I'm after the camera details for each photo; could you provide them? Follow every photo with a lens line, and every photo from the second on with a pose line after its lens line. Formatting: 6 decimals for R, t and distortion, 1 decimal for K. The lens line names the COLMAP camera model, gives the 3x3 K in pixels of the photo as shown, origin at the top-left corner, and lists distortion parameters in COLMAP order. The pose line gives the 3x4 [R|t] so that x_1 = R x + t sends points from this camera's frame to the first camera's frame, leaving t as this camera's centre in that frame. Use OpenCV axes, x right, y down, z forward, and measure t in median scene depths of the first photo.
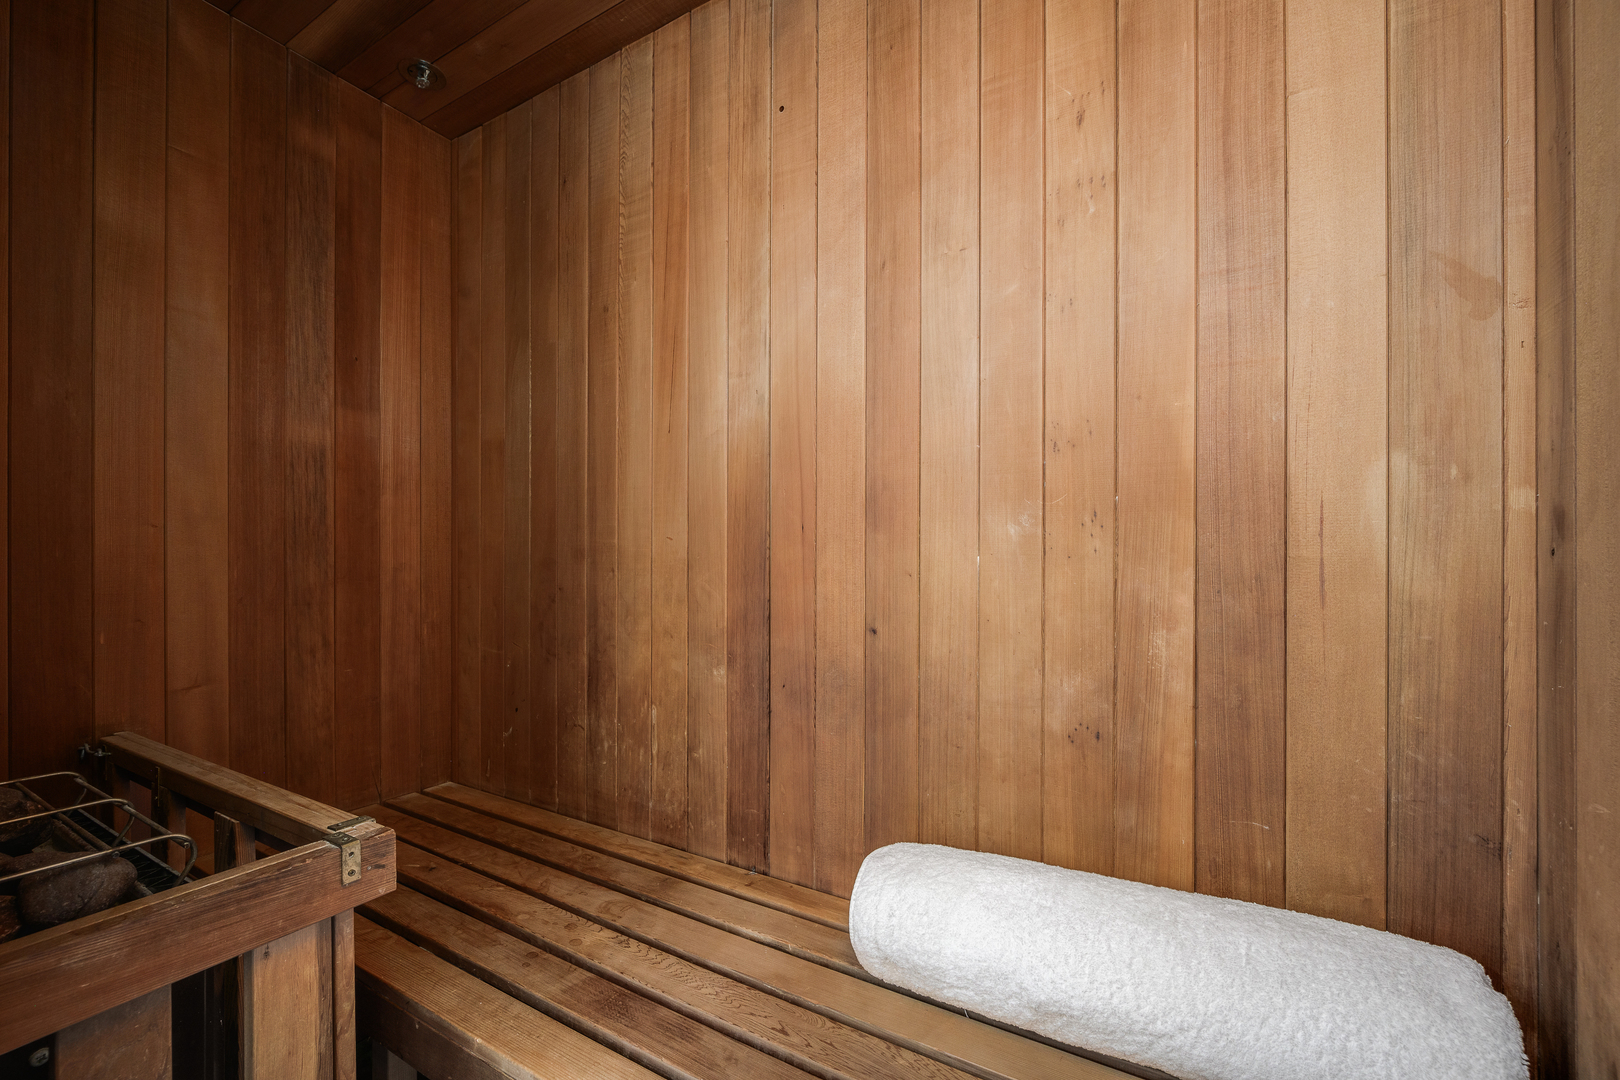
lens RADIAL K [[648.3, 0, 814.5], [0, 648.3, 555.5], [0, 0, 1]] dist [-0.003080, -0.000340]
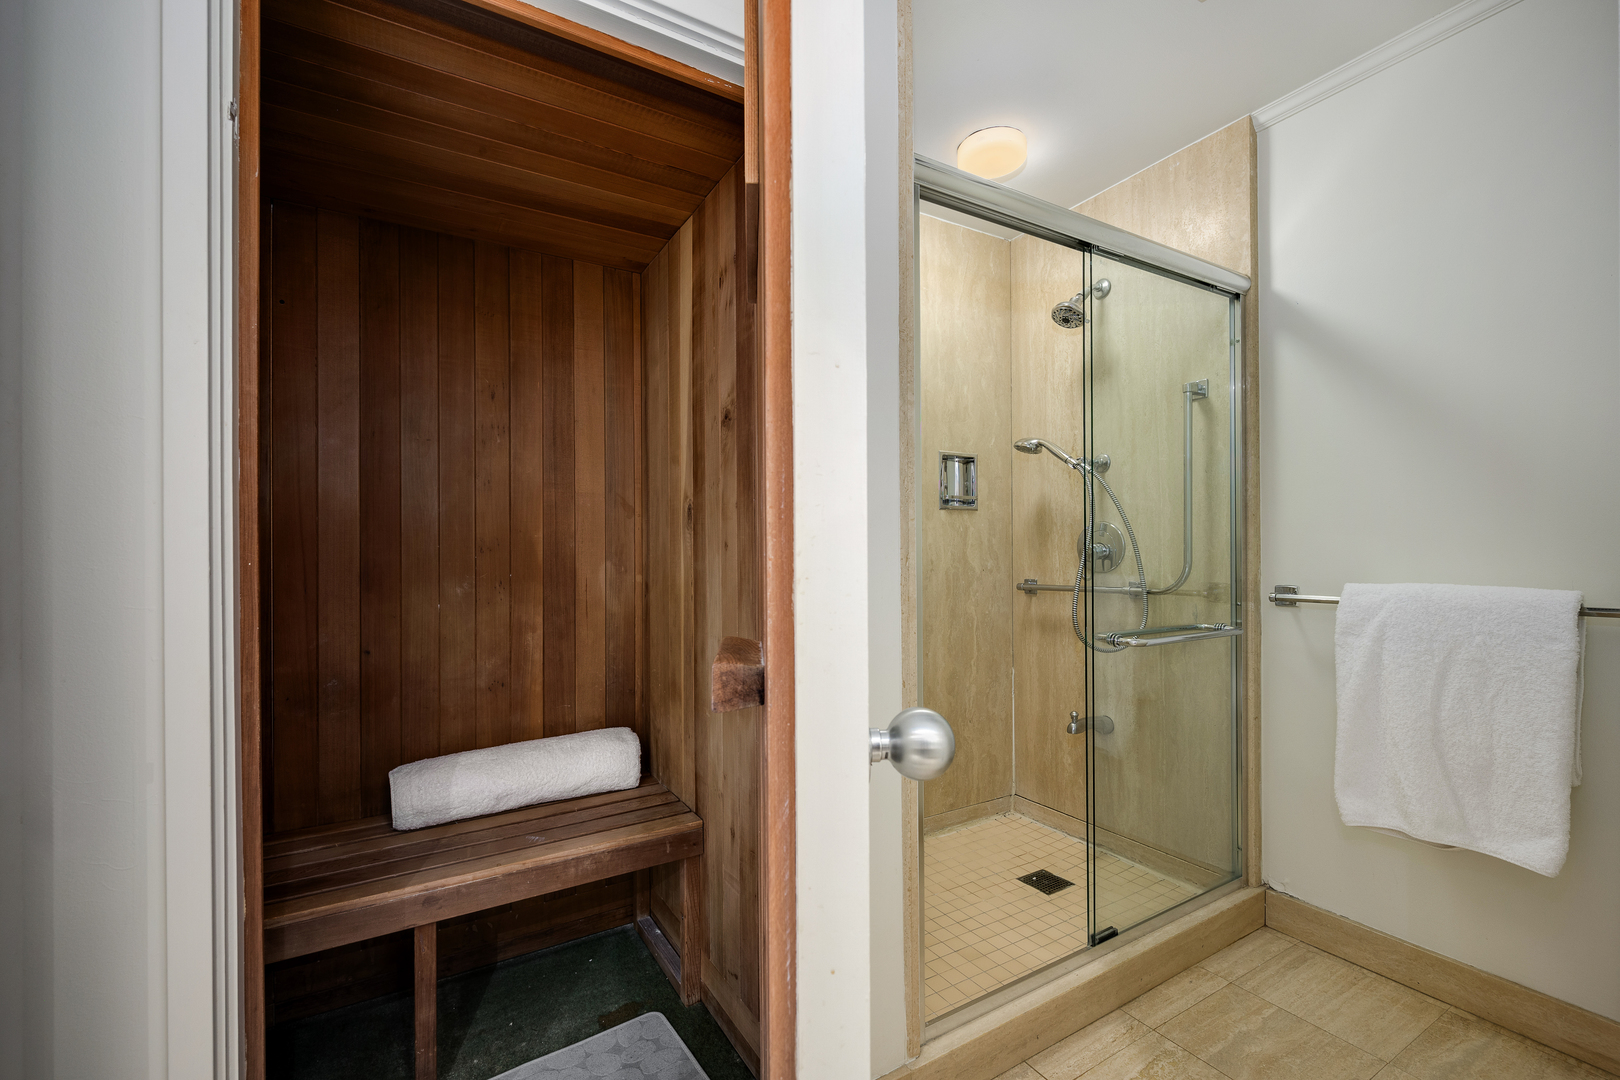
lens RADIAL K [[685.5, 0, 809.4], [0, 685.5, 549.4], [0, 0, 1]] dist [-0.002249, -0.000174]
pose [[0.477334, 0.000635, 0.878722, -1.164270], [0.003473, 0.999991, -0.002609, -0.177584], [-0.878715, 0.004297, 0.477328, -1.070303]]
